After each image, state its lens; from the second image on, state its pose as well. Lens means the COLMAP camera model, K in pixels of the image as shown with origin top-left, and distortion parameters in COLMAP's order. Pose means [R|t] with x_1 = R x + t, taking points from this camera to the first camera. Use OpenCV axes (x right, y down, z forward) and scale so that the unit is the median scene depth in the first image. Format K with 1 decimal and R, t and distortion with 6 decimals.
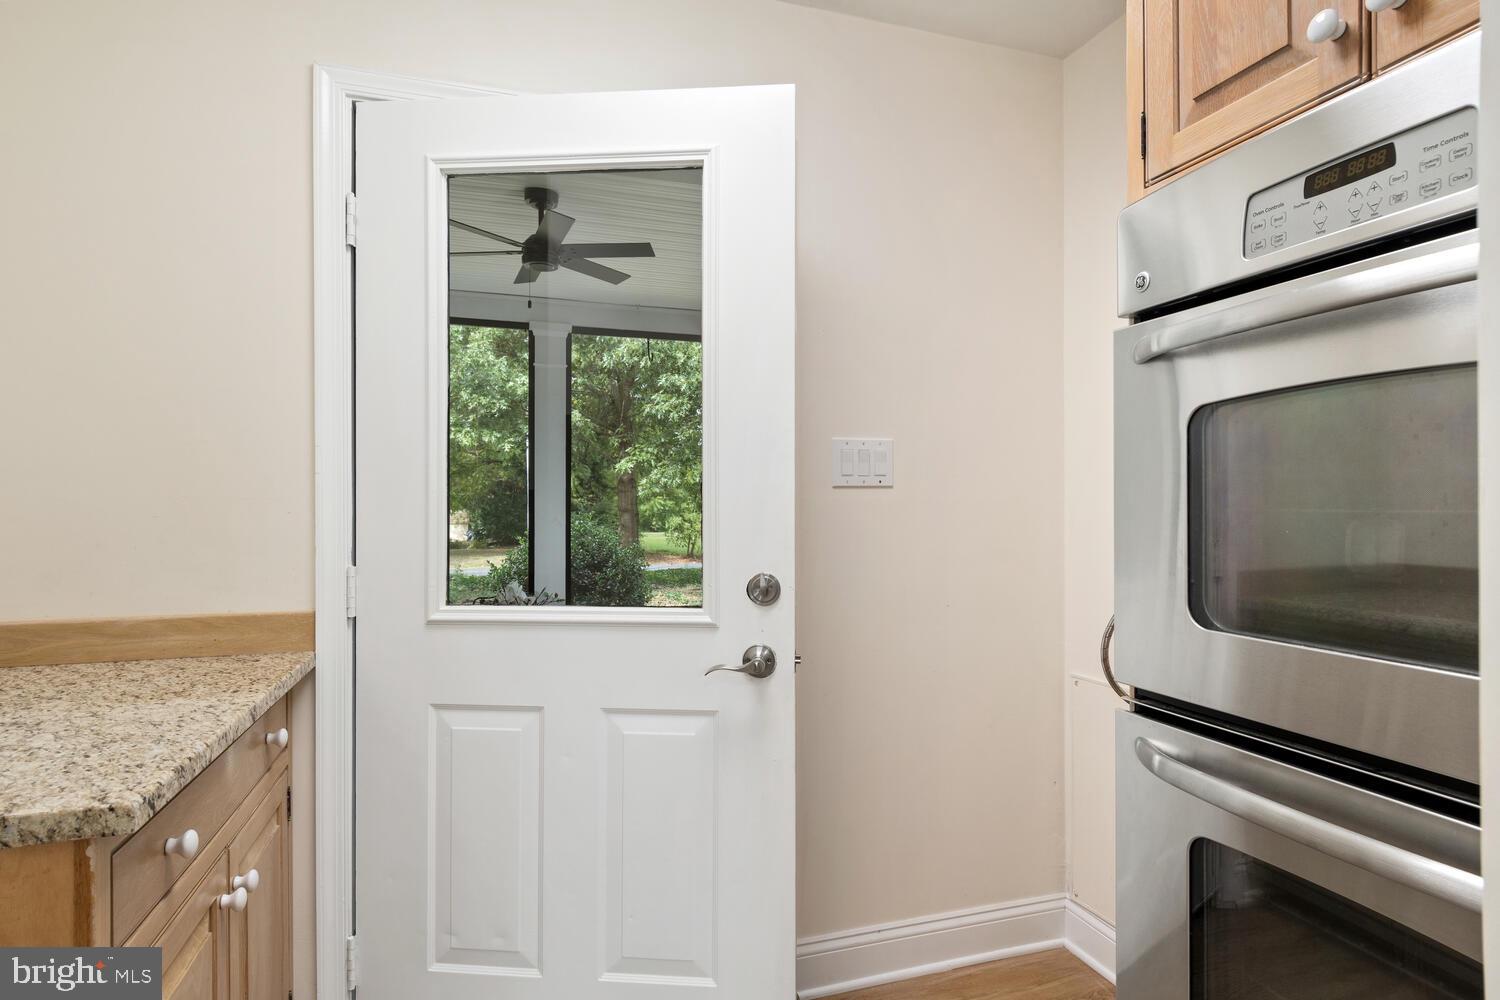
lens RADIAL K [[796.2, 0, 792.9], [0, 796.2, 503.3], [0, 0, 1]] dist [0.001663, 0.000750]
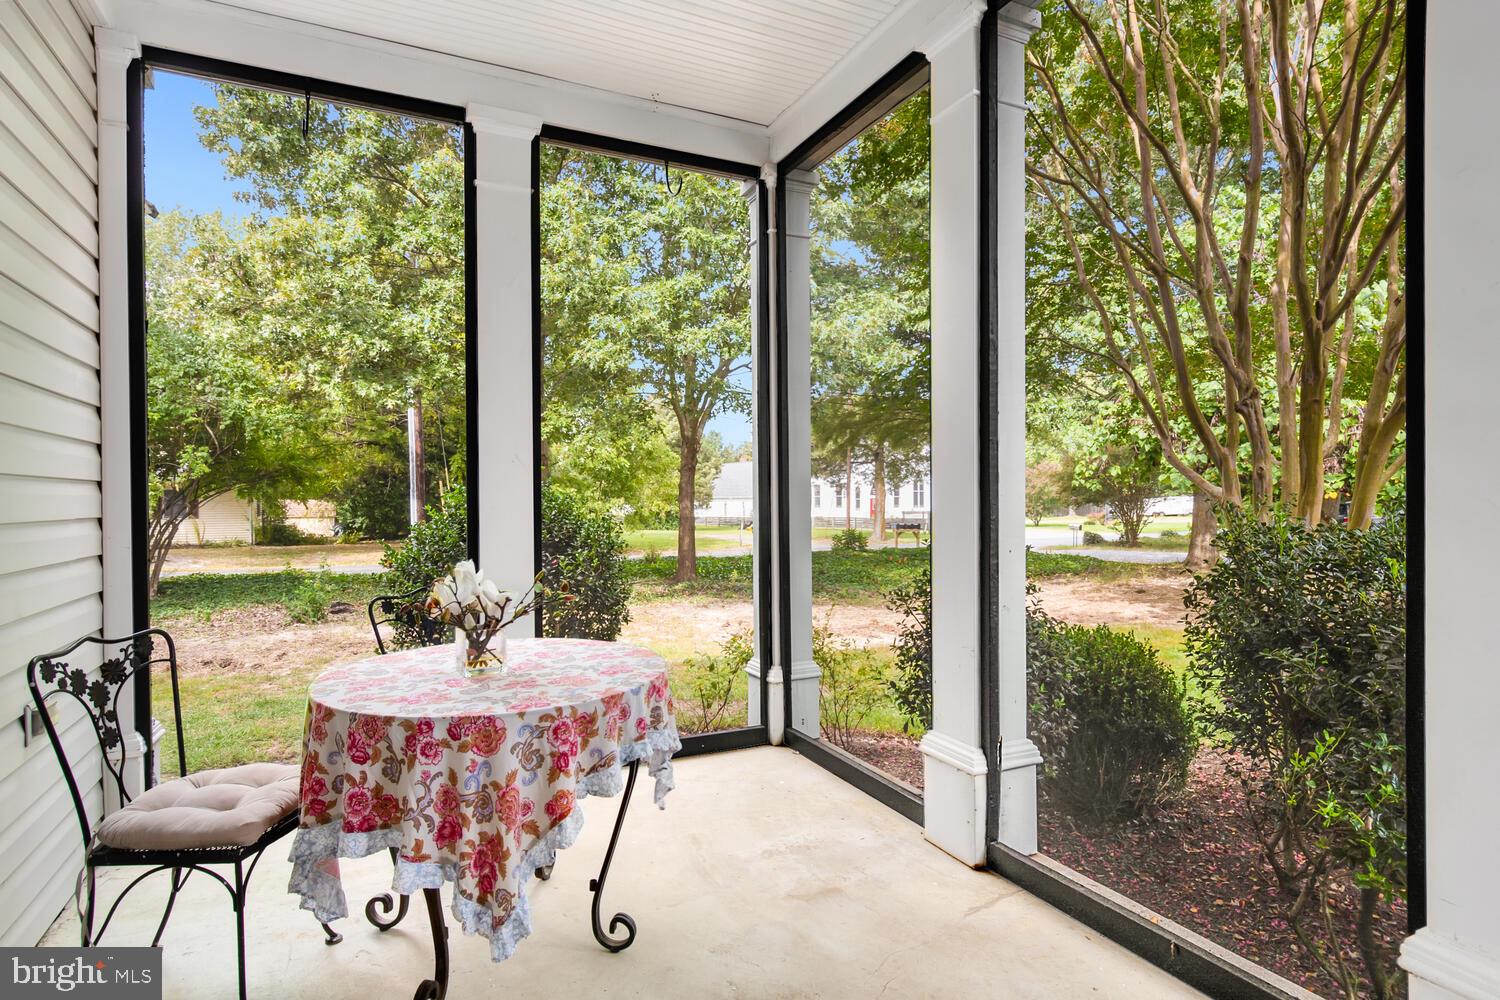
lens RADIAL K [[796.2, 0, 760.0], [0, 796.2, 504.1], [0, 0, 1]] dist [0.001663, 0.000750]
pose [[0.994390, -0.008661, 0.105416, -0.083253], [0.007844, 0.999936, 0.008170, 0.022373], [-0.105480, -0.007297, 0.994395, 0.186768]]
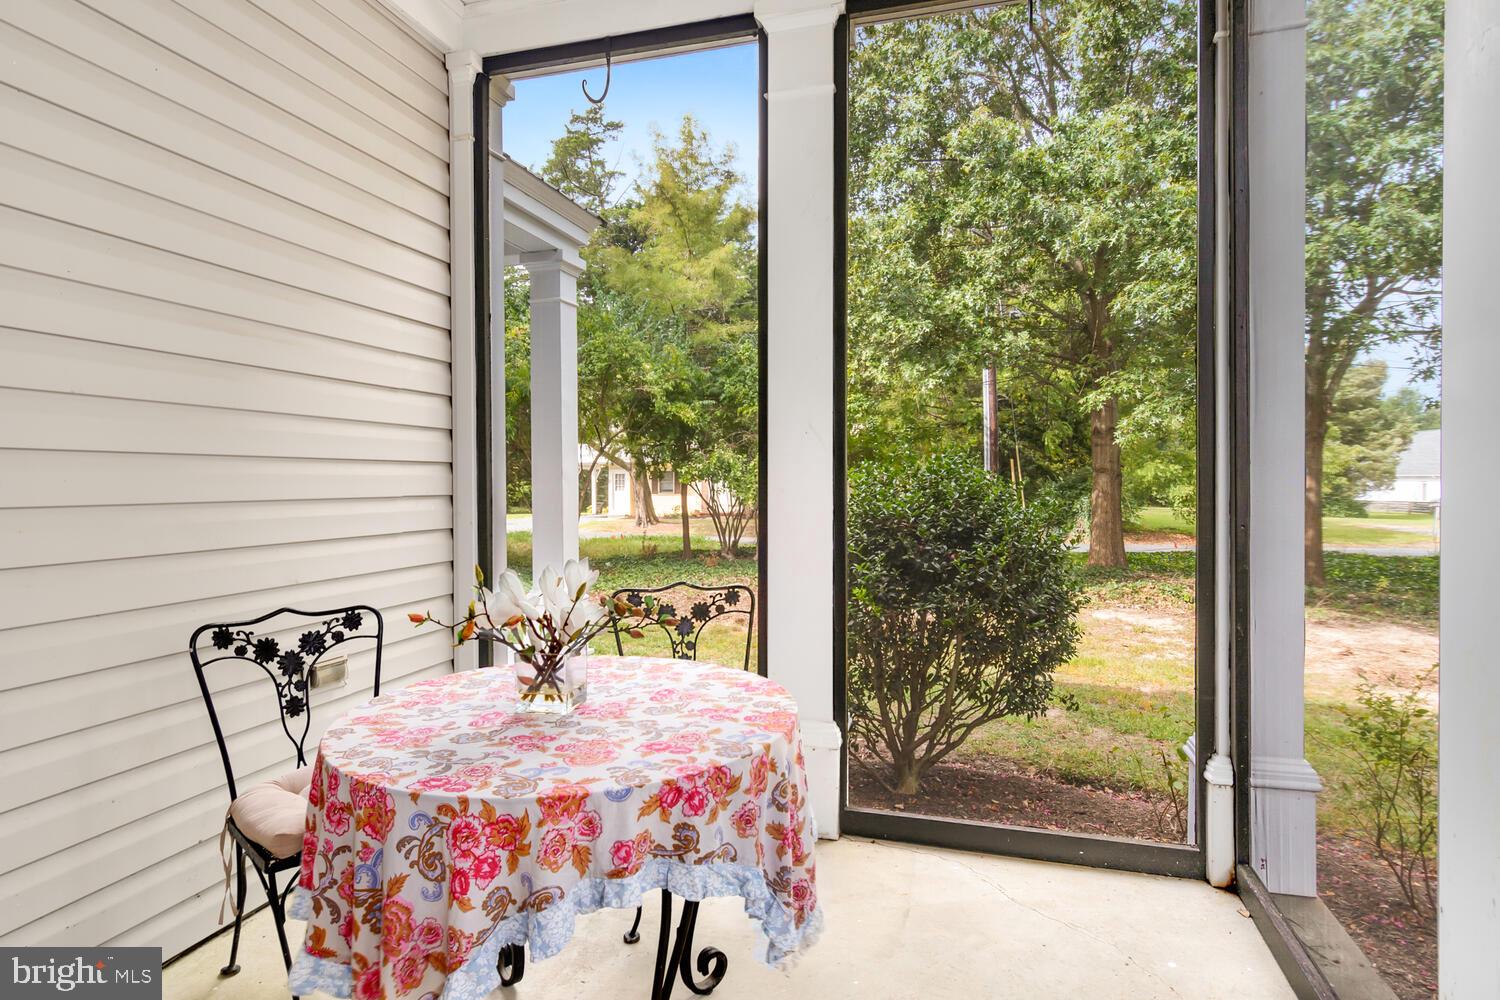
lens RADIAL K [[796.2, 0, 757.7], [0, 796.2, 500.6], [0, 0, 1]] dist [0.001663, 0.000750]
pose [[0.796945, 0.006923, -0.604012, -0.021313], [0.008769, 0.999696, 0.023027, 0.023046], [0.603988, -0.023648, 0.796642, 0.279154]]
